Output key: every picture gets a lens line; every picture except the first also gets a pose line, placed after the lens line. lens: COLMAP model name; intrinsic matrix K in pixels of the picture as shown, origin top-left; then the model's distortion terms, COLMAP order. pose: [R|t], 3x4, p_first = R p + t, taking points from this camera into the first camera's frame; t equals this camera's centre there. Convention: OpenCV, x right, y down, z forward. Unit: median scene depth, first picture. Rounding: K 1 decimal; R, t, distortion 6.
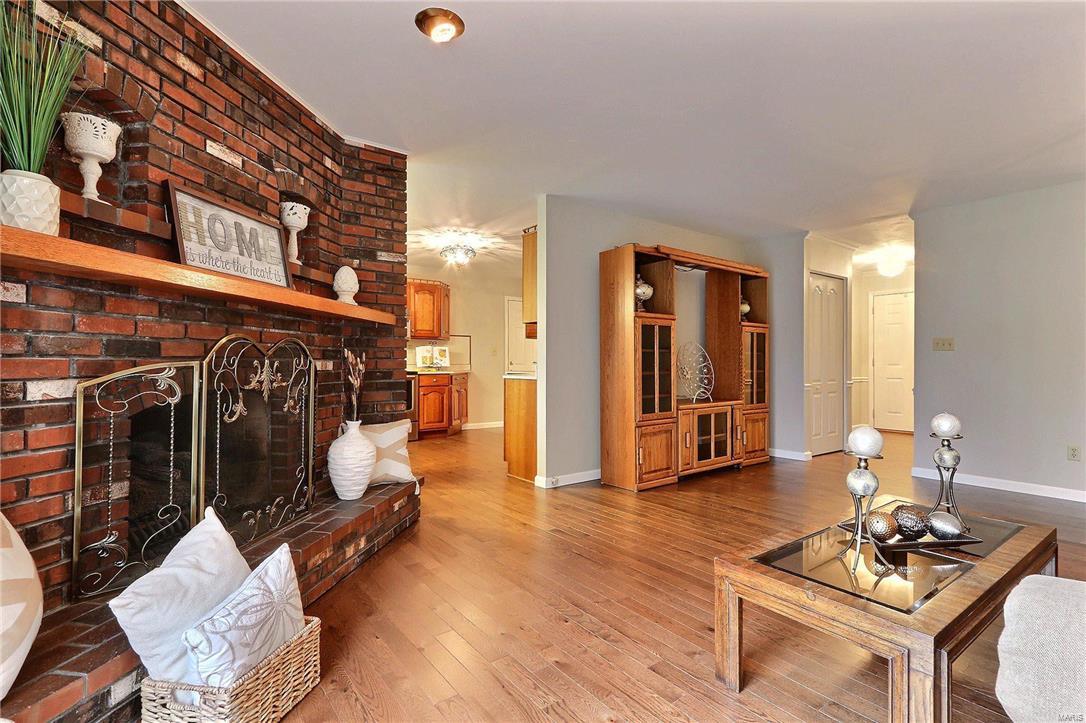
lens RADIAL K [[538.6, 0, 538.9], [0, 538.6, 367.8], [0, 0, 1]] dist [0.007229, 0.000397]
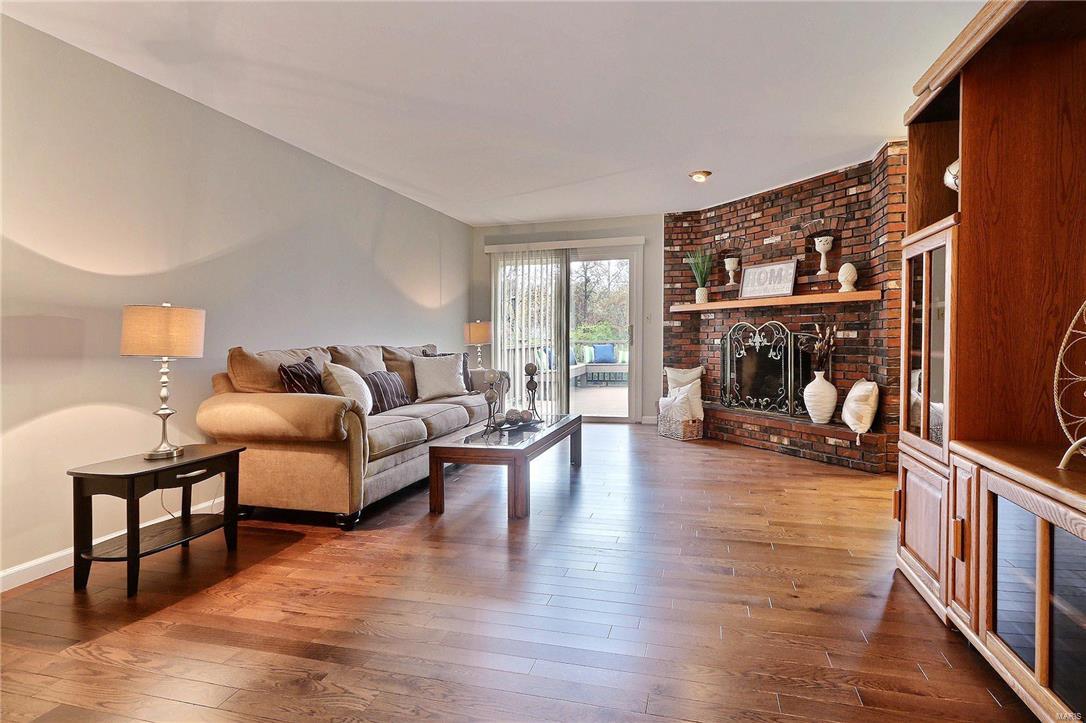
lens RADIAL K [[538.6, 0, 579.8], [0, 538.6, 338.6], [0, 0, 1]] dist [0.007229, 0.000397]
pose [[-0.787325, 0.013101, -0.616399, 1.275914], [0.005511, 0.999884, 0.014213, -0.022374], [0.616513, 0.007793, -0.787306, 2.041830]]
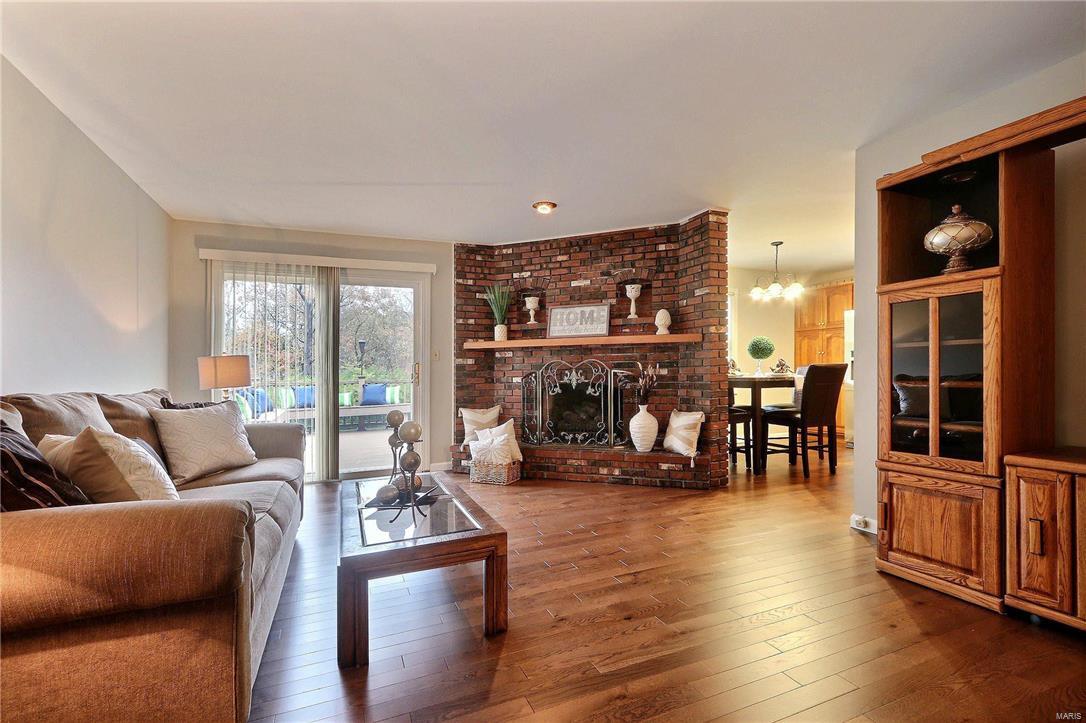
lens RADIAL K [[490.2, 0, 561.4], [0, 490.2, 374.3], [0, 0, 1]] dist [0.001150, -0.000874]
pose [[-0.234975, 0.009008, -0.971960, 1.368277], [0.006492, 0.999949, 0.007698, -0.012516], [0.971980, -0.004501, -0.235021, 1.281002]]
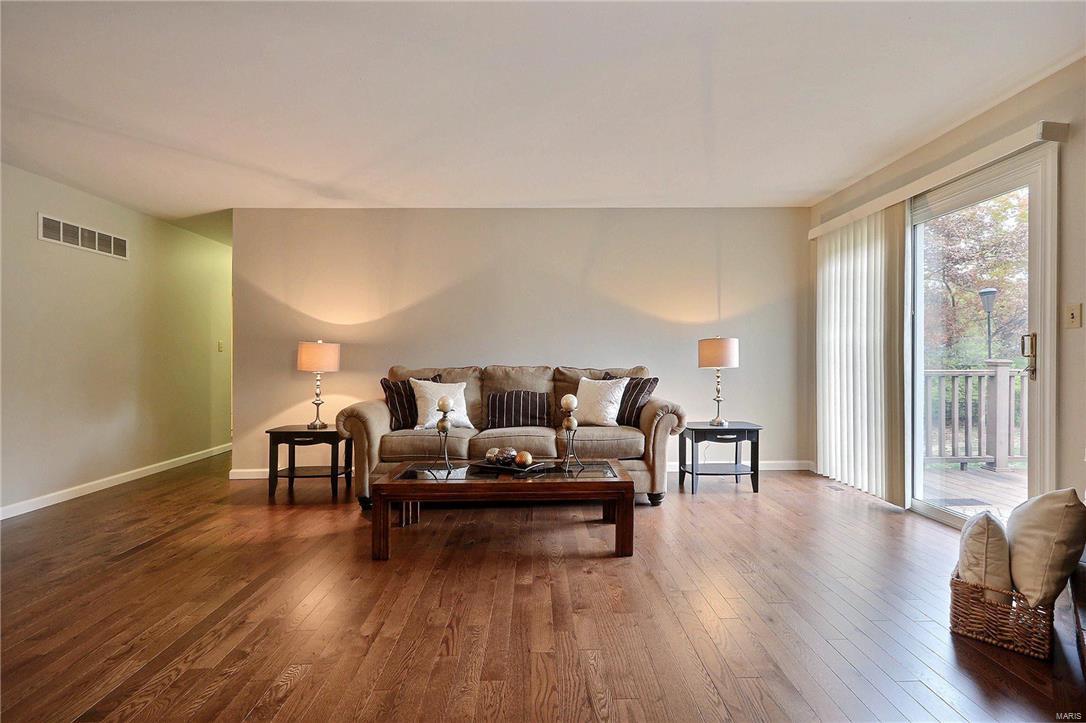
lens RADIAL K [[490.2, 0, 547.0], [0, 490.2, 357.4], [0, 0, 1]] dist [0.001150, -0.000874]
pose [[-0.805961, 0.005894, 0.591939, -0.295402], [0.015098, 0.999830, 0.010601, -0.027208], [-0.591776, 0.017481, -0.805913, 1.607615]]
